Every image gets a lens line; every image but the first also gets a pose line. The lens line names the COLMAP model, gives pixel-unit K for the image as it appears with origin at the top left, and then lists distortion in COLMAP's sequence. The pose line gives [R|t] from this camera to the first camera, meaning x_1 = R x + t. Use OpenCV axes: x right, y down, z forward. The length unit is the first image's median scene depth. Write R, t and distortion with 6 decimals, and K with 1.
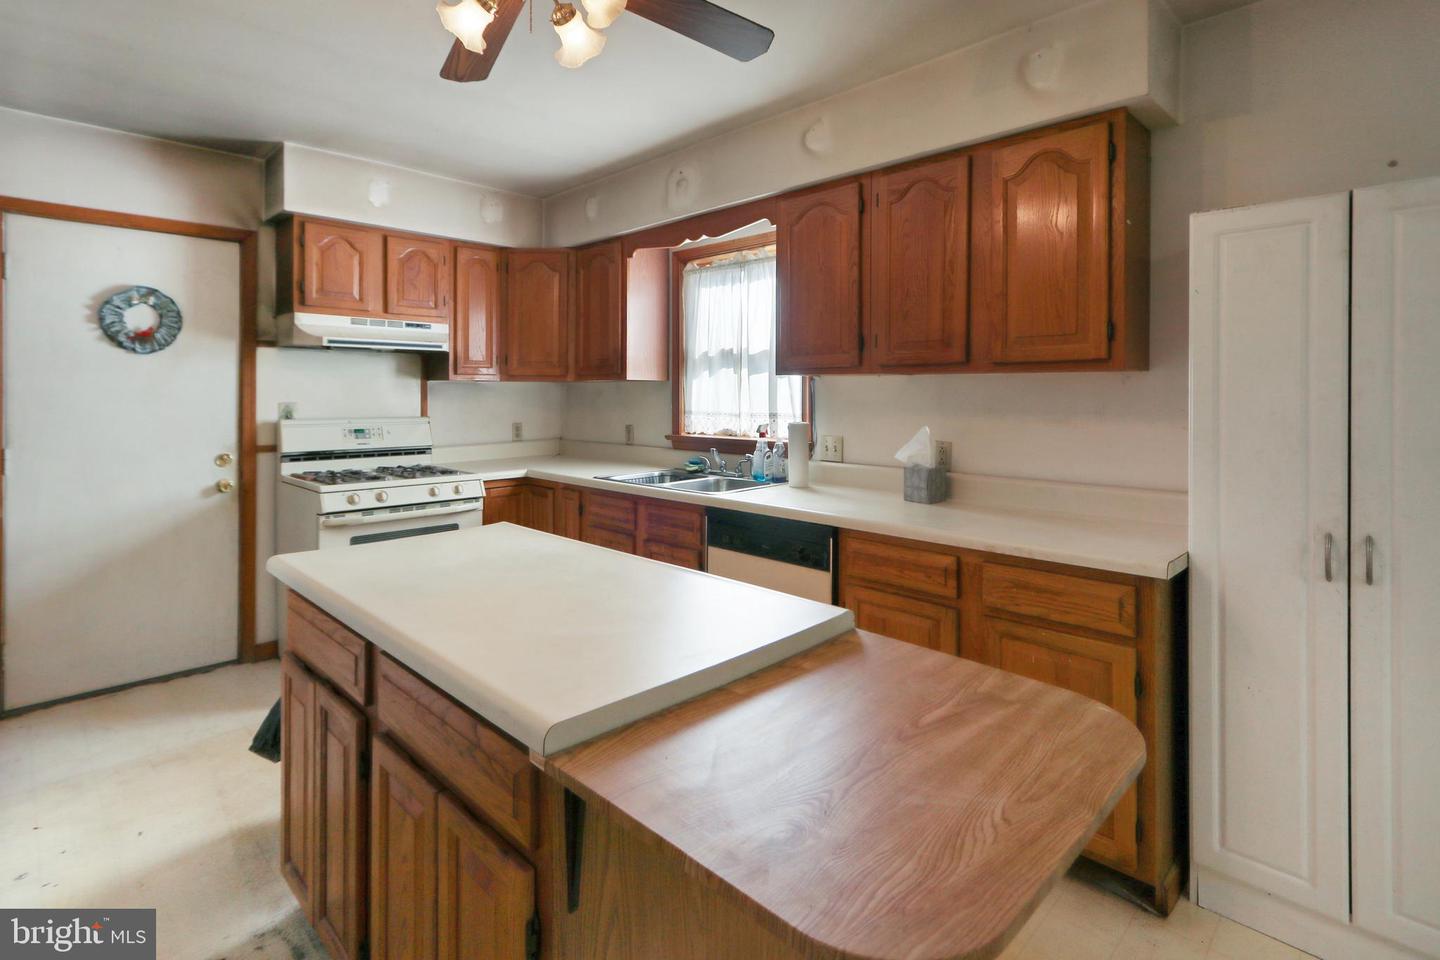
lens RADIAL K [[714.9, 0, 703.8], [0, 714.9, 398.4], [0, 0, 1]] dist [0.003433, 0.000175]
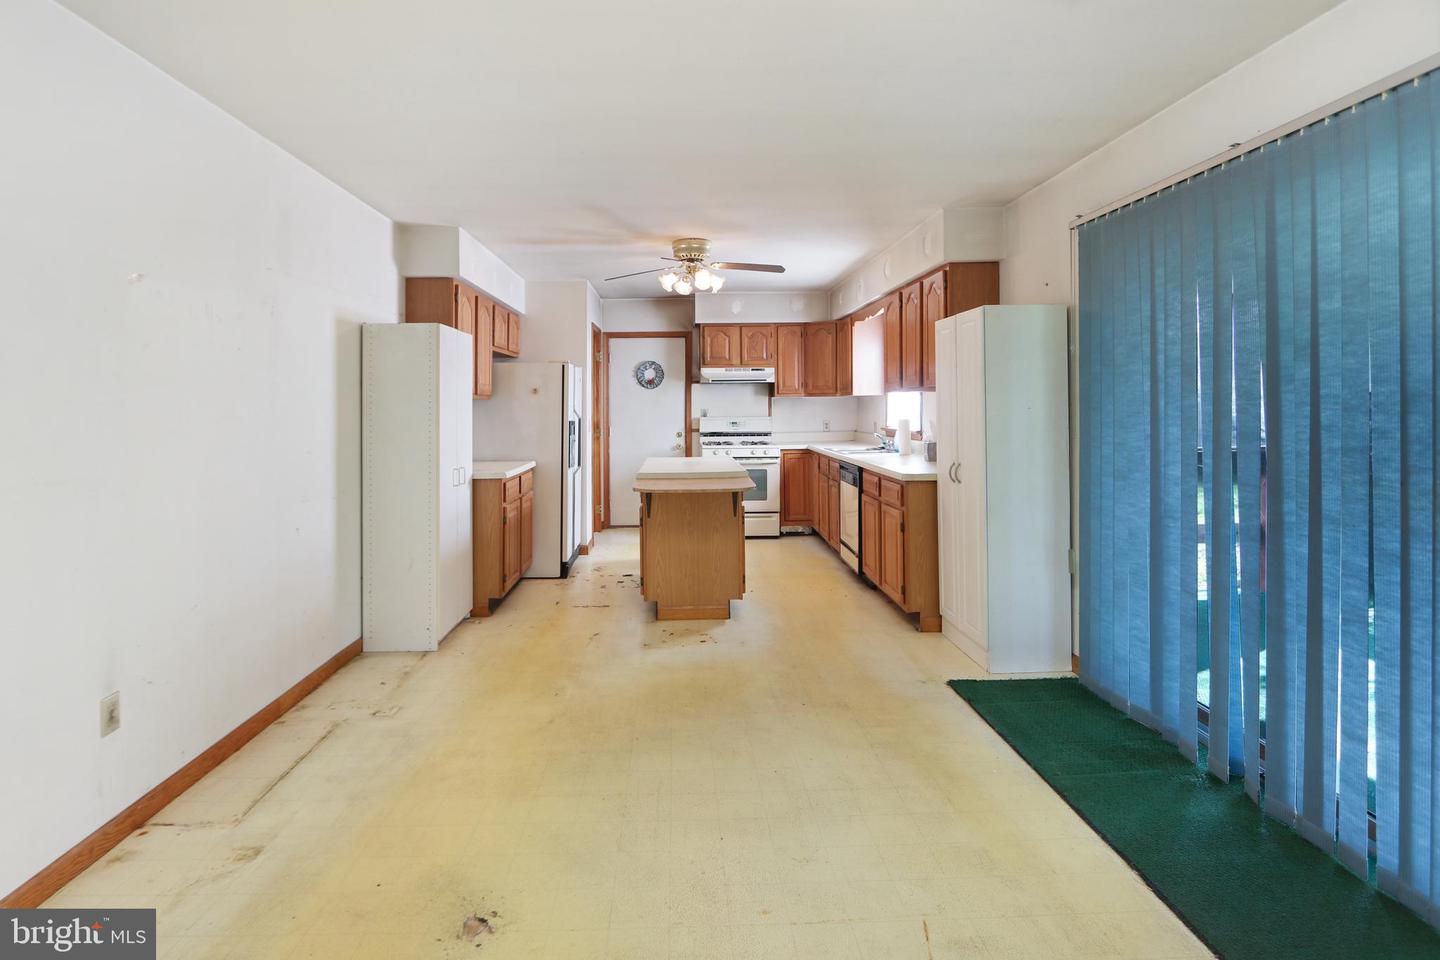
lens RADIAL K [[714.9, 0, 719.2], [0, 714.9, 405.8], [0, 0, 1]] dist [0.003433, 0.000175]
pose [[0.753498, -0.008540, -0.657395, 0.858873], [0.006230, 0.999963, -0.005850, 0.008585], [0.657420, 0.000313, 0.753524, -0.582146]]
